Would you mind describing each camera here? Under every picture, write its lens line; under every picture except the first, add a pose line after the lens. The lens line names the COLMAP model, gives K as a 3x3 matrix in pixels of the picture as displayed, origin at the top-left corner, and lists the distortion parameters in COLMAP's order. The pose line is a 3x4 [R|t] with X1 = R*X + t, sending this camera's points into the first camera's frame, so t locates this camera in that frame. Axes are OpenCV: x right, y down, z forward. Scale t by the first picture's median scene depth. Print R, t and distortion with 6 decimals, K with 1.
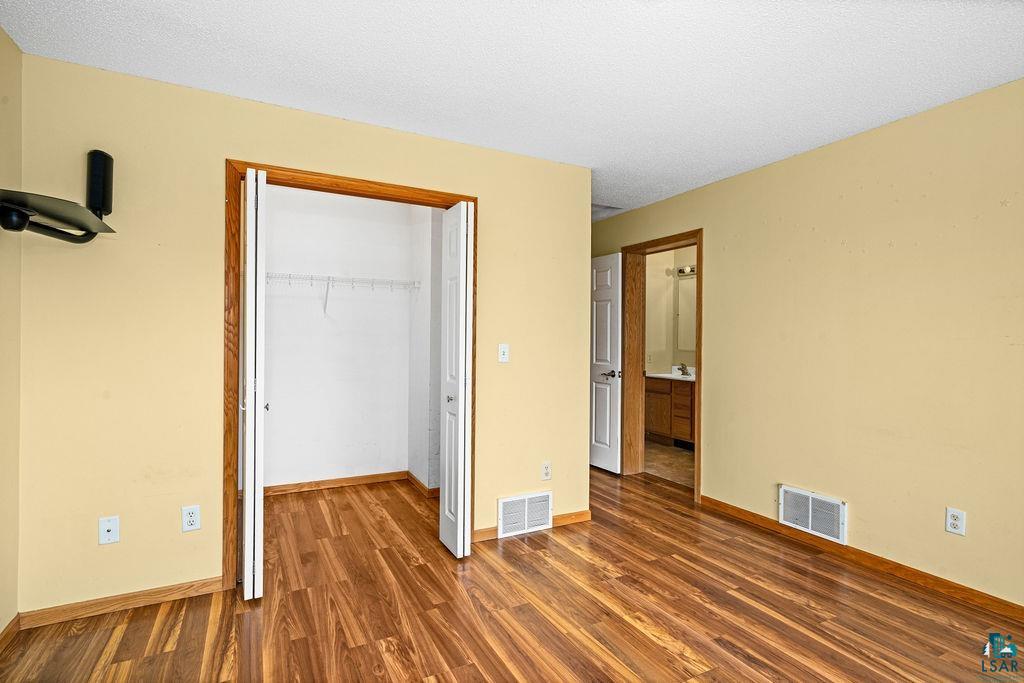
lens RADIAL K [[499.3, 0, 509.8], [0, 499.3, 336.7], [0, 0, 1]] dist [-0.003649, 0.001909]
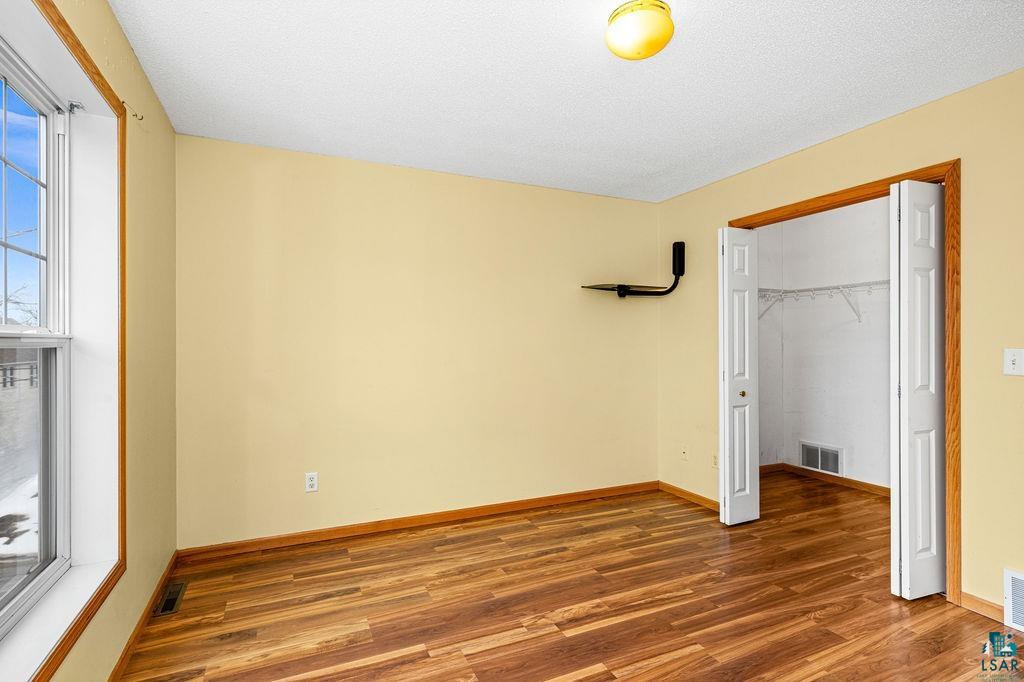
lens RADIAL K [[499.3, 0, 508.2], [0, 499.3, 342.3], [0, 0, 1]] dist [-0.003649, 0.001909]
pose [[-0.061226, -0.011508, -0.998058, 0.994051], [0.008497, 0.999891, -0.012050, 0.010281], [0.998088, -0.009219, -0.061122, 0.470638]]
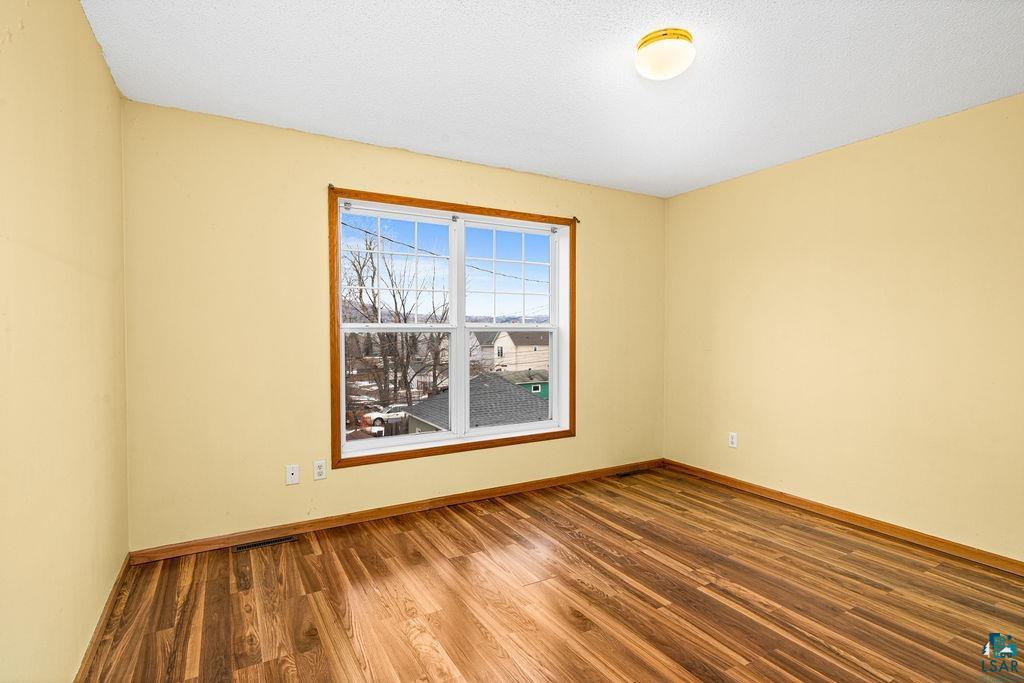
lens RADIAL K [[499.3, 0, 514.2], [0, 499.3, 346.1], [0, 0, 1]] dist [-0.003649, 0.001909]
pose [[-0.998894, -0.009065, -0.046138, 0.490200], [-0.010281, 0.999604, 0.026183, 0.007136], [0.045882, 0.026628, -0.998592, 1.565119]]
